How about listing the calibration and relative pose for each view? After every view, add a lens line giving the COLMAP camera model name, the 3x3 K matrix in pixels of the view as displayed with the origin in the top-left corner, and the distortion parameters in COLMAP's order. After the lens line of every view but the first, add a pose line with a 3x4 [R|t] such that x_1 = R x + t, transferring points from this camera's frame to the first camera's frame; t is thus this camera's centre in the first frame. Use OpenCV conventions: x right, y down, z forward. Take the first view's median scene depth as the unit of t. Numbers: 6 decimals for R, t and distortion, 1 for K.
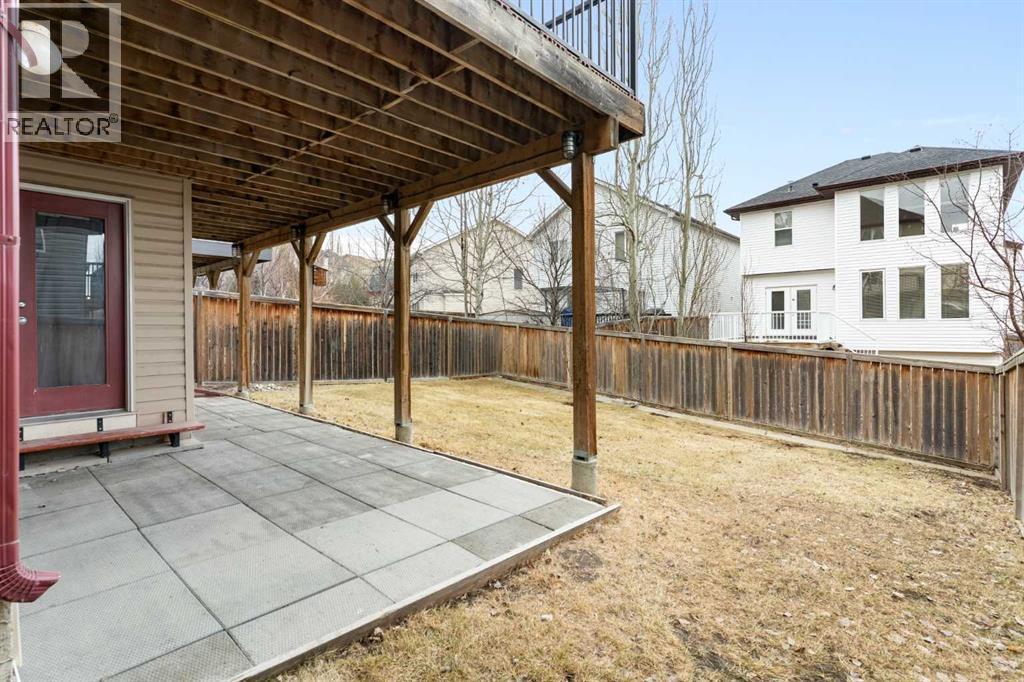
lens RADIAL K [[490.7, 0, 511.9], [0, 490.7, 334.0], [0, 0, 1]] dist [-0.003070, 0.000825]
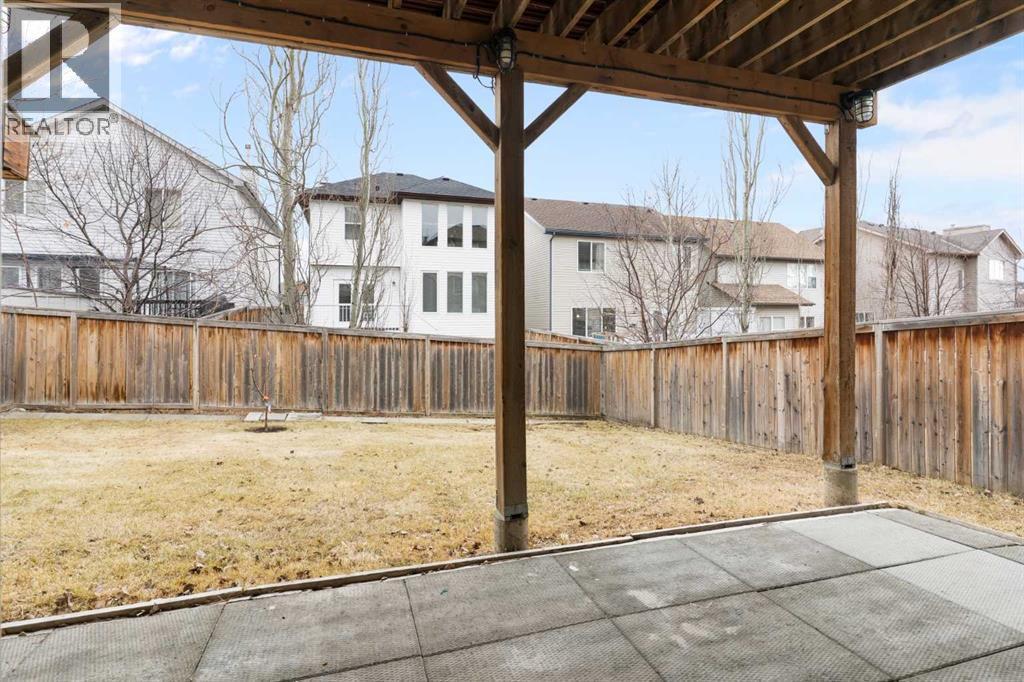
lens RADIAL K [[490.7, 0, 529.6], [0, 490.7, 314.8], [0, 0, 1]] dist [-0.003070, 0.000825]
pose [[0.508578, 0.009092, 0.860968, -0.281844], [0.011813, 0.999776, -0.017536, -0.002646], [-0.860935, 0.019089, 0.508357, 0.323431]]
